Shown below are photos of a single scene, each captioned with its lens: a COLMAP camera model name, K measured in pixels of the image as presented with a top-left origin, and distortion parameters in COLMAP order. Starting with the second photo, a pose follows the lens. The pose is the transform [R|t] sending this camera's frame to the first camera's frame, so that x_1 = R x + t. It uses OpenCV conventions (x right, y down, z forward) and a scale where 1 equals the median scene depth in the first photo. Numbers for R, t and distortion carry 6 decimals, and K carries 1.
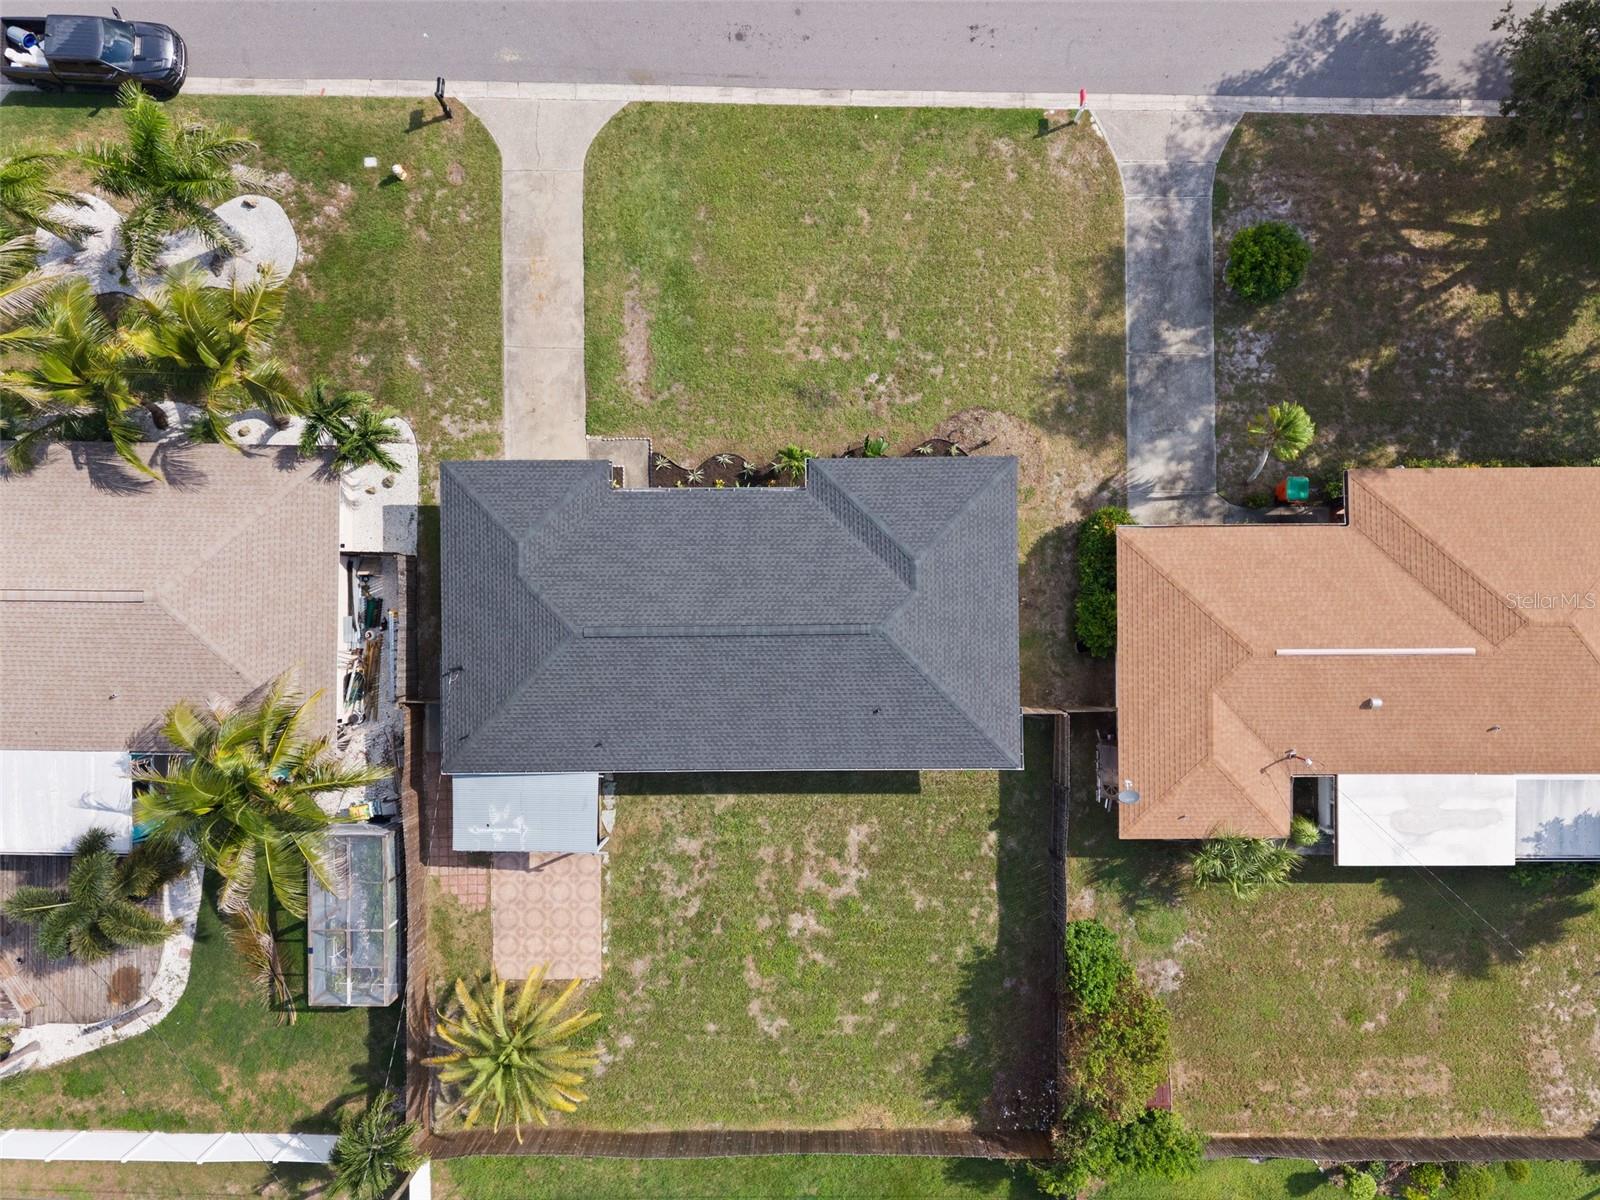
lens RADIAL K [[1082.6, 0, 796.9], [0, 1082.6, 604.7], [0, 0, 1]] dist [0.092956, -0.149271]
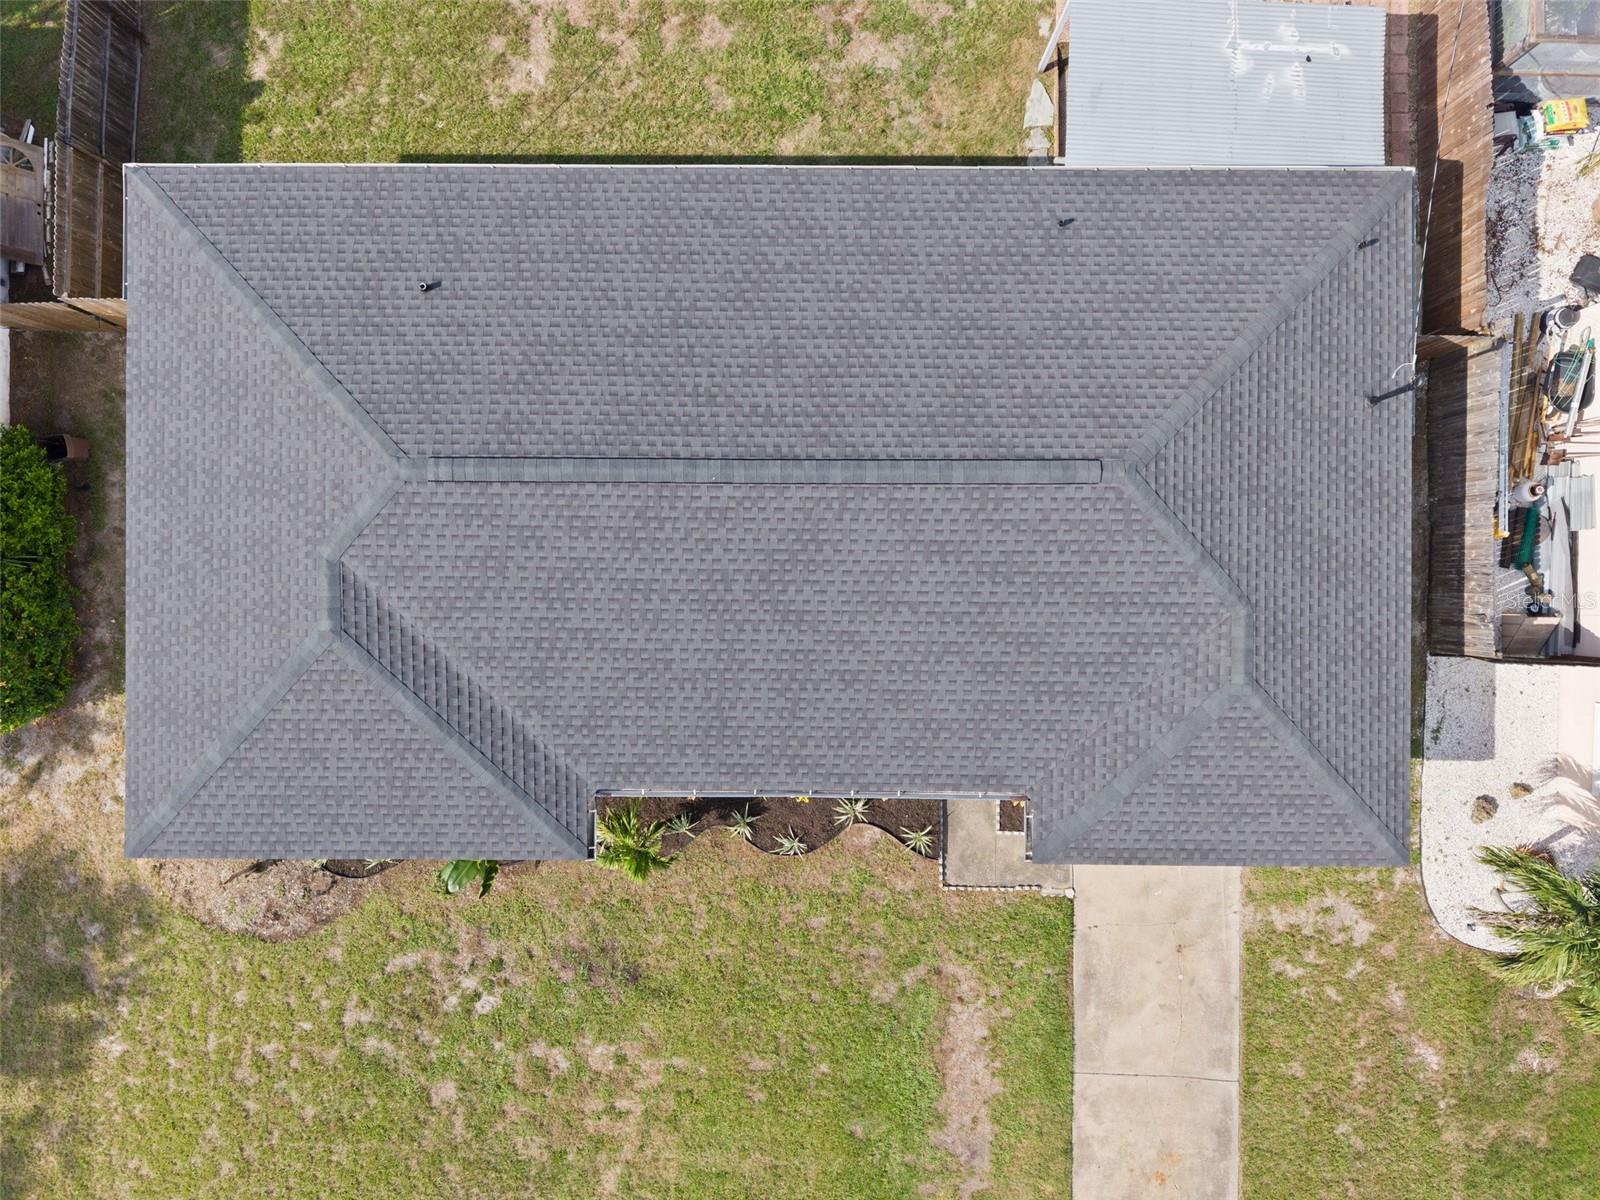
lens RADIAL K [[1078.2, 0, 798.0], [0, 1078.2, 597.3], [0, 0, 1]] dist [0.031916, -0.029897]
pose [[-0.999755, -0.014193, 0.017010, -0.076588], [0.014187, -0.999899, -0.000486, -0.022931], [0.017015, -0.000244, 0.999855, 0.512875]]
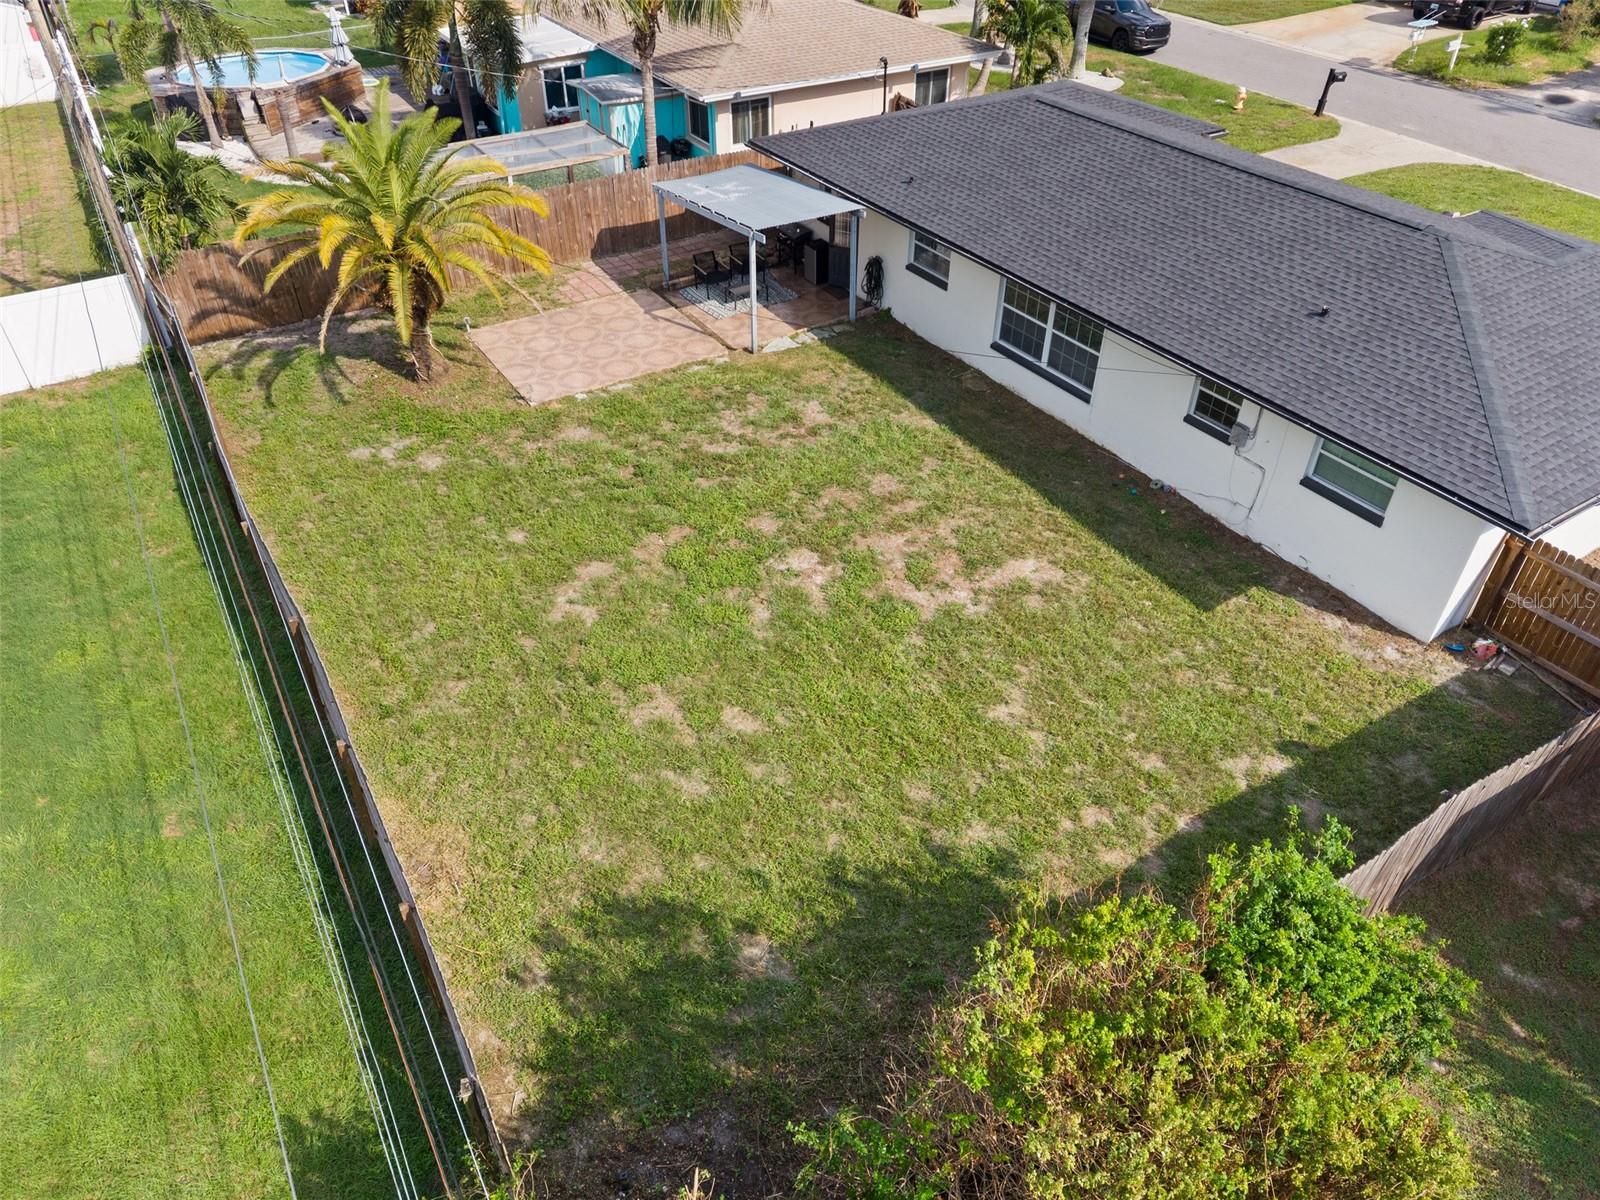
lens RADIAL K [[1082.6, 0, 796.9], [0, 1082.6, 604.7], [0, 0, 1]] dist [0.092956, -0.149271]
pose [[0.528156, 0.542794, -0.653013, 0.307750], [-0.849139, 0.334171, -0.409015, 0.485931], [-0.003793, 0.770522, 0.637402, 0.722683]]
